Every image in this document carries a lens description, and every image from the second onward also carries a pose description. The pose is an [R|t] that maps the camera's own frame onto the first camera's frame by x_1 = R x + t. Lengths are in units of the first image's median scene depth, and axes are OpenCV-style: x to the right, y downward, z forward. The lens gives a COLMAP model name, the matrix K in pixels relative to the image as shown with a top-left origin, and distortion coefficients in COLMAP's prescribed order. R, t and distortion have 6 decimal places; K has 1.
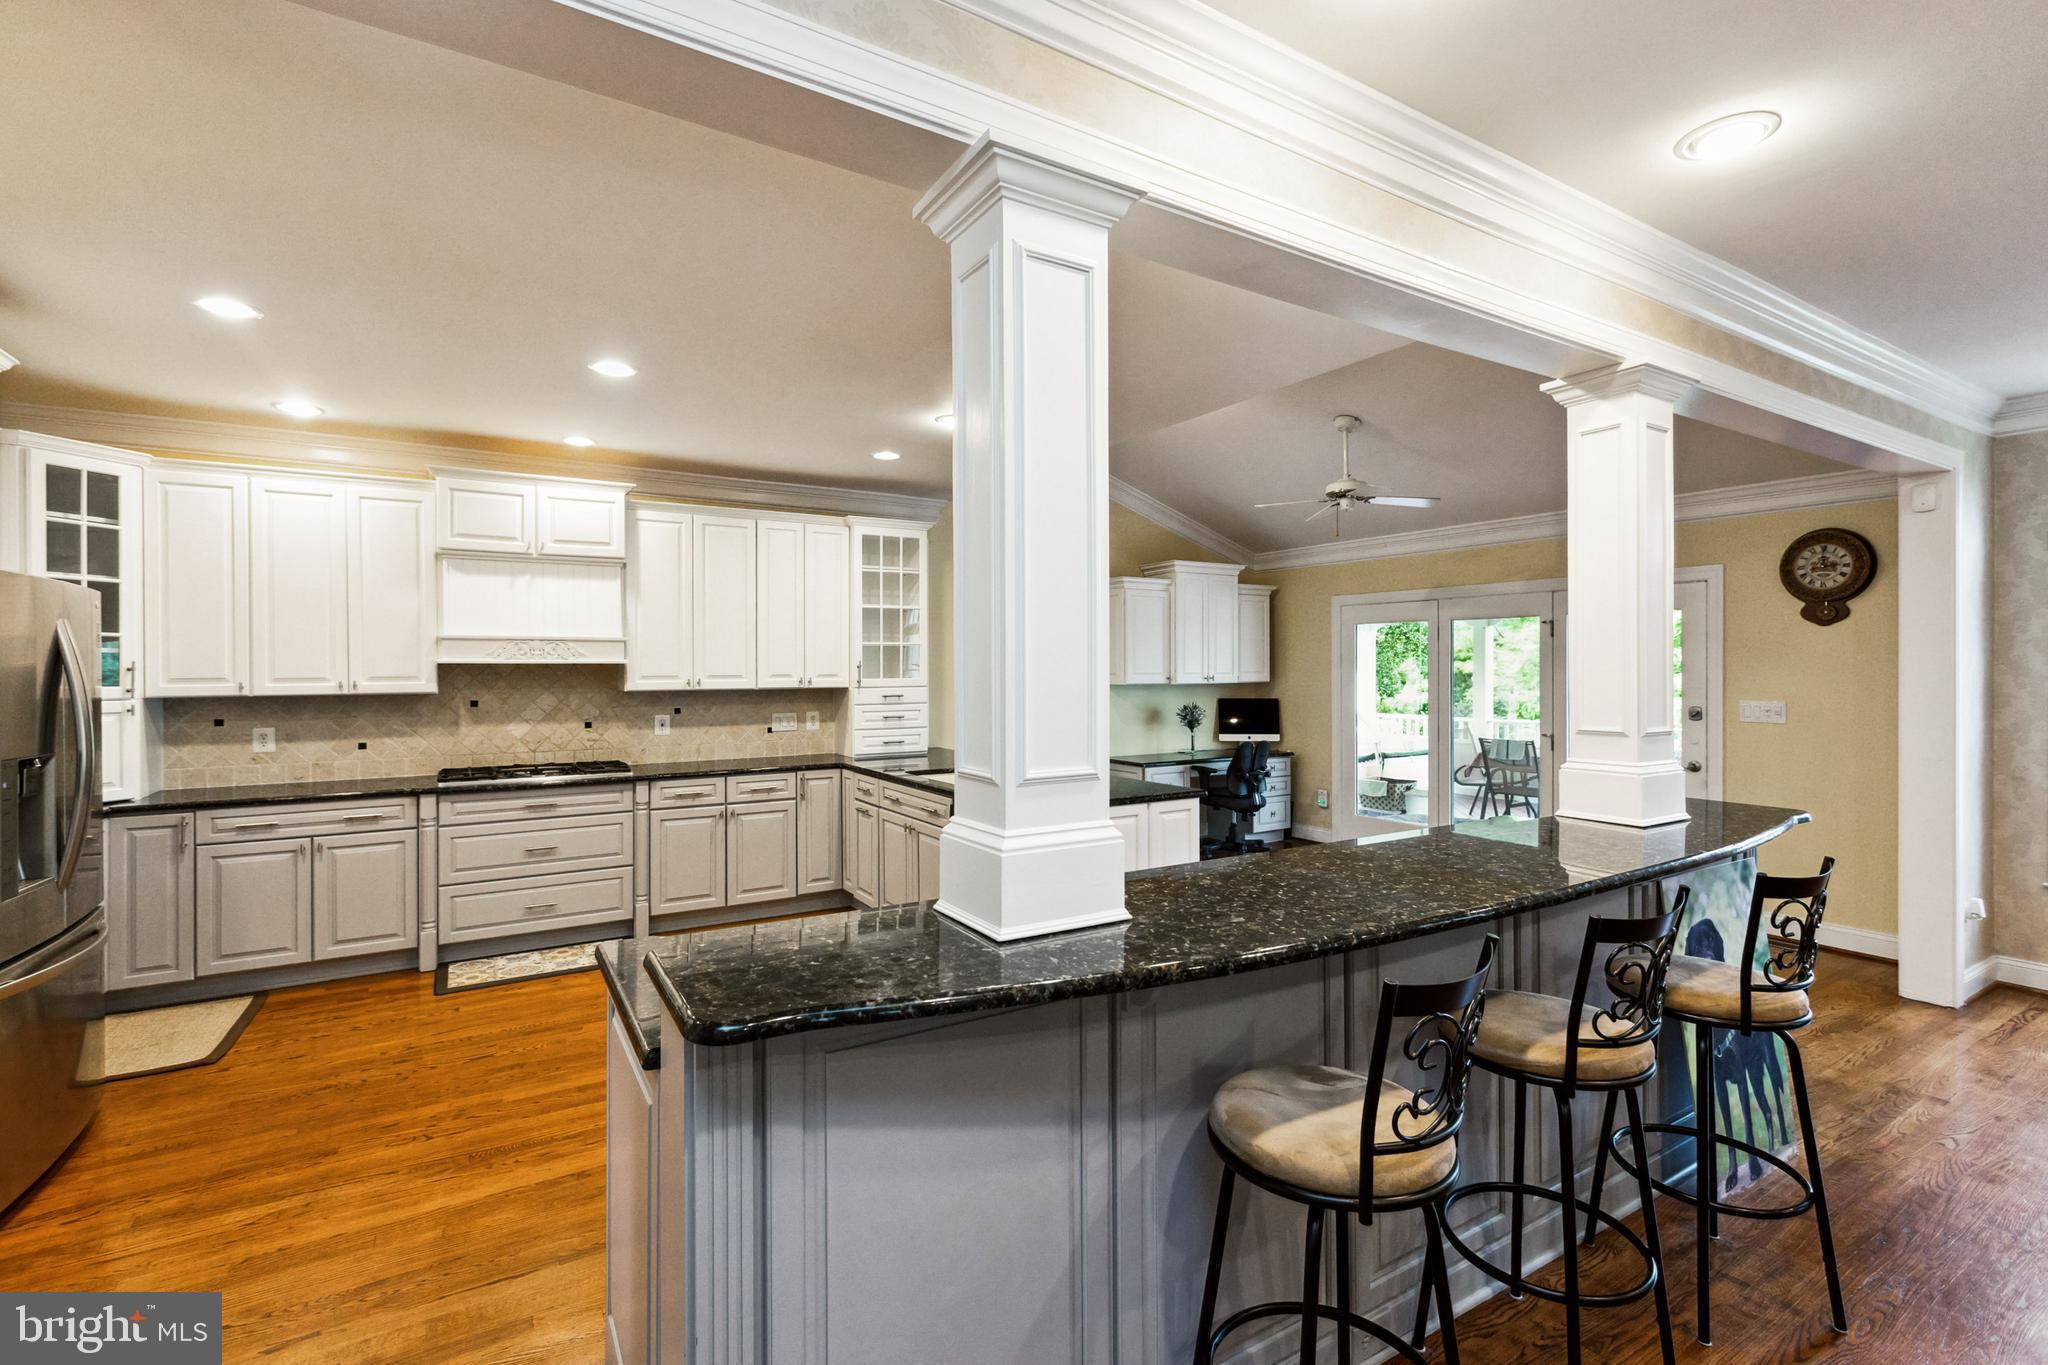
lens RADIAL K [[925.7, 0, 1027.3], [0, 925.7, 667.4], [0, 0, 1]] dist [0.001583, -0.000294]
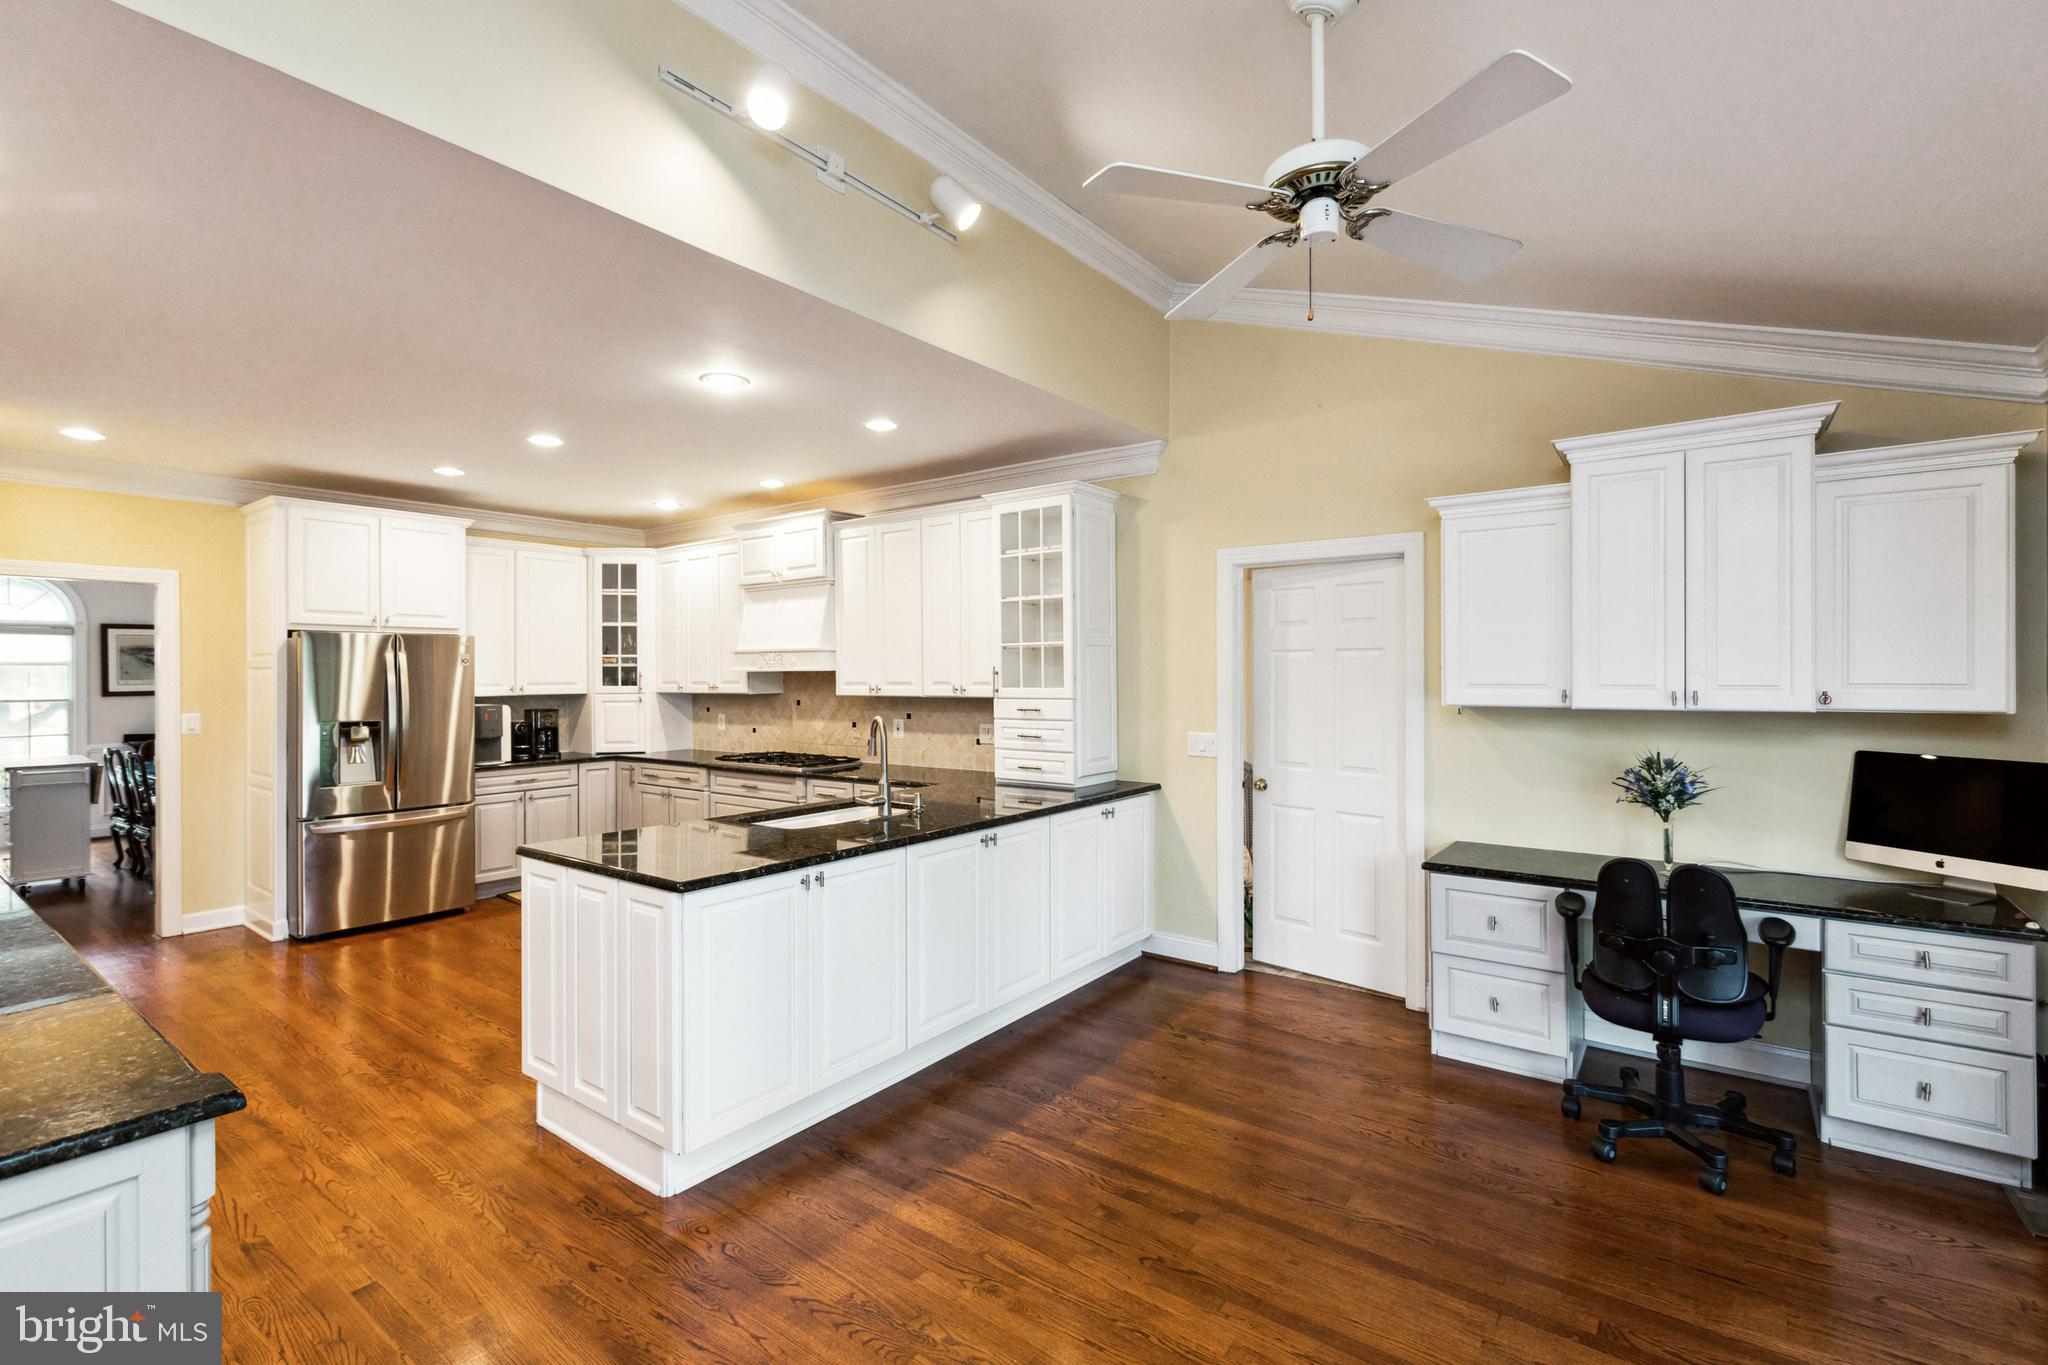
lens RADIAL K [[925.7, 0, 1011.3], [0, 925.7, 674.9], [0, 0, 1]] dist [0.001583, -0.000294]
pose [[0.360656, 0.003832, -0.932691, 0.741640], [0.006305, 0.999959, 0.006547, -0.005692], [0.932678, -0.008242, 0.360616, 0.872949]]
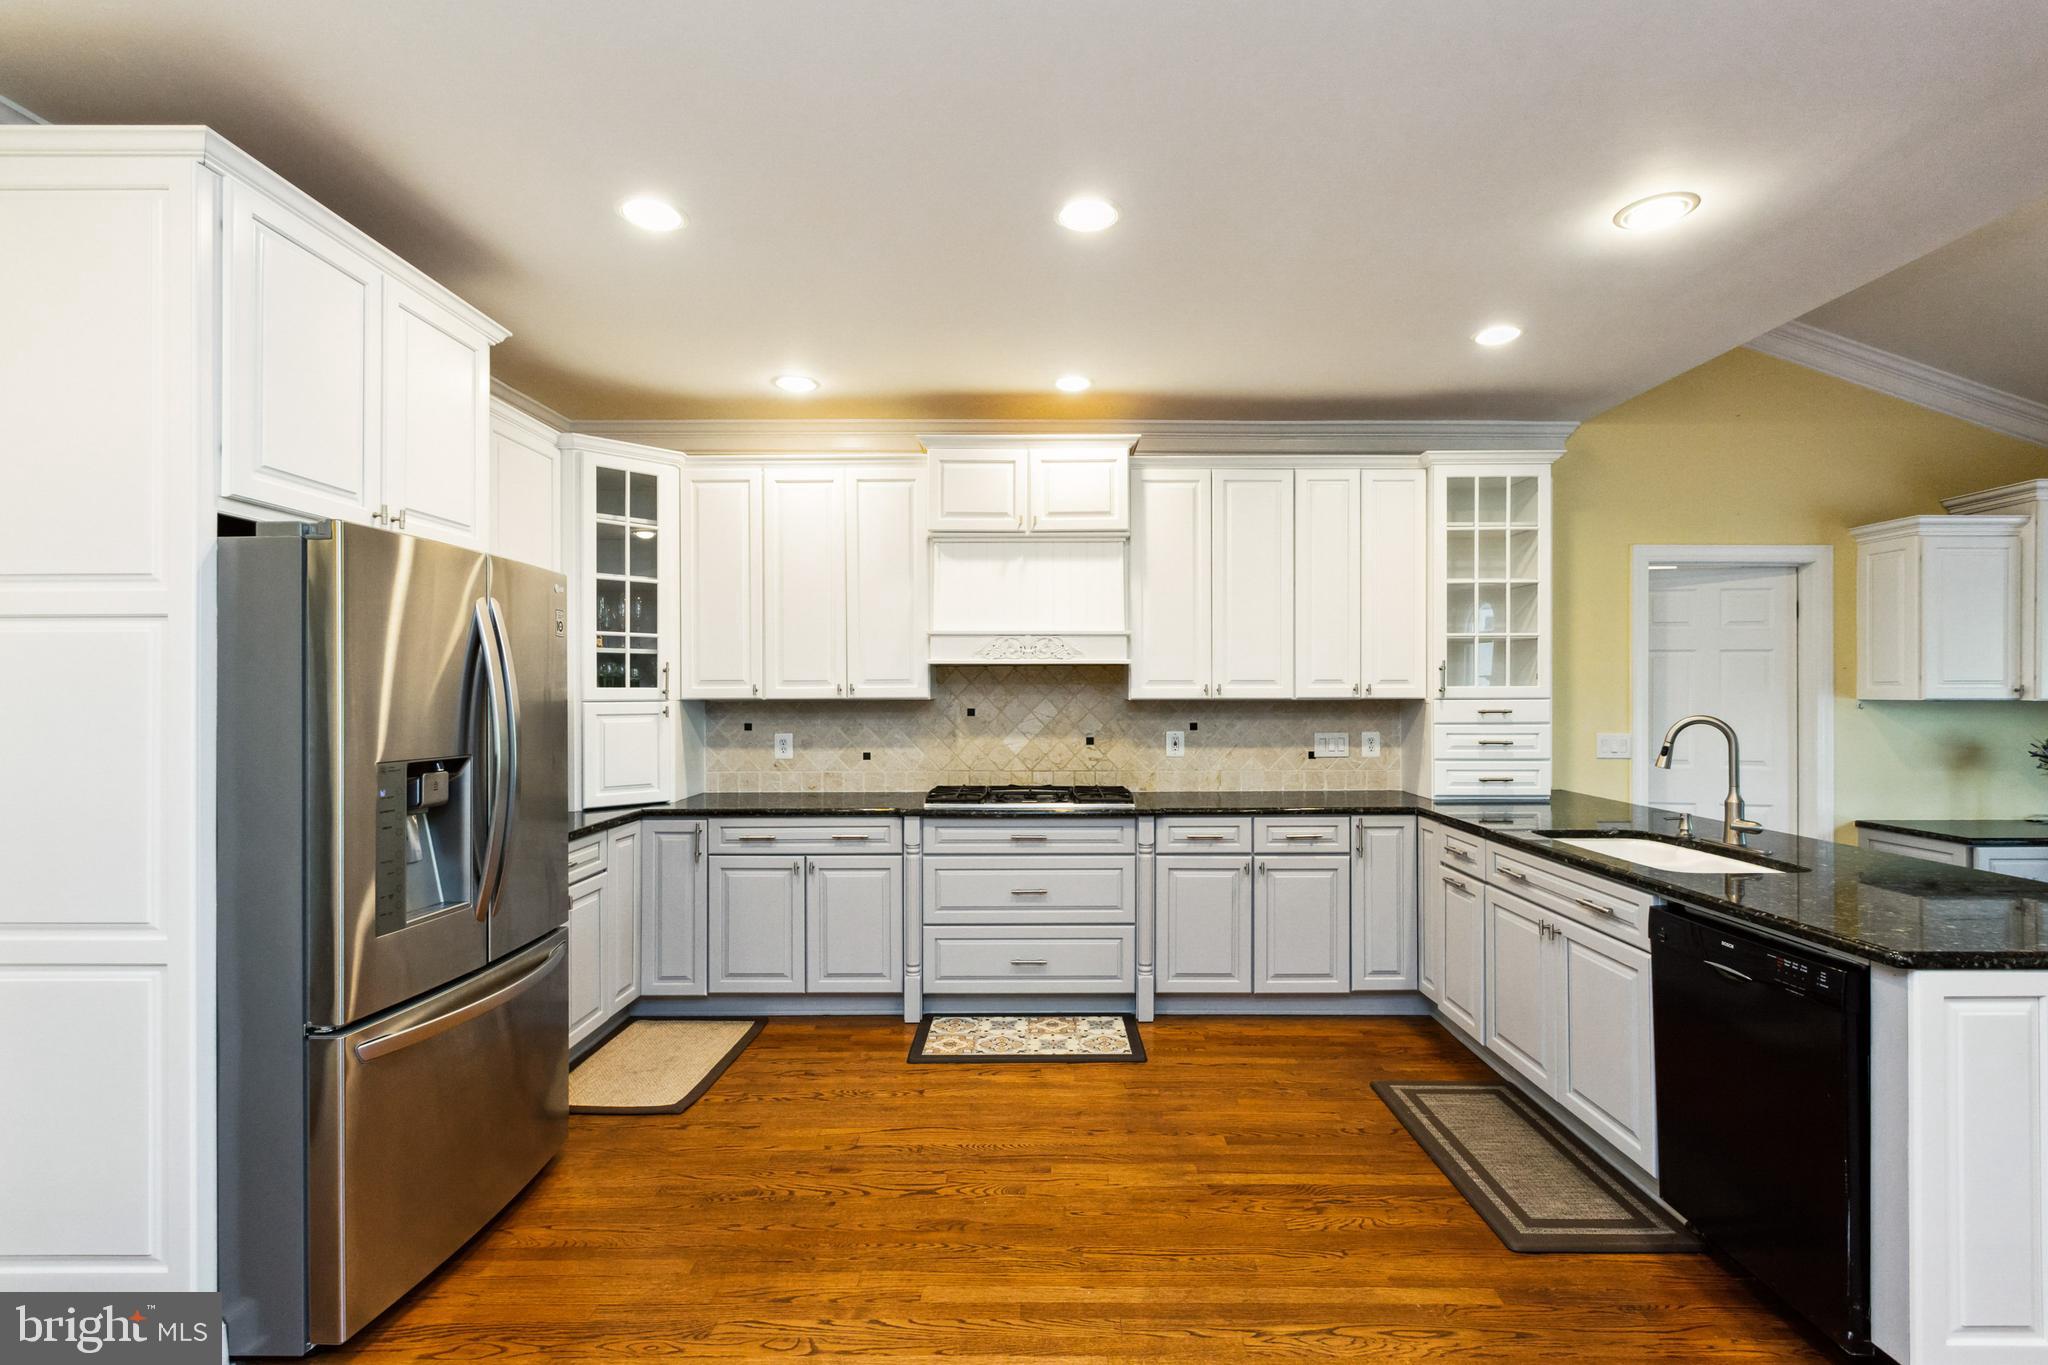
lens RADIAL K [[925.7, 0, 1036.9], [0, 925.7, 691.1], [0, 0, 1]] dist [0.001583, -0.000294]
pose [[0.852419, 0.002919, -0.522852, -0.096039], [-0.001275, 0.999993, 0.003504, 0.017358], [0.522858, -0.002320, 0.852416, 0.310920]]
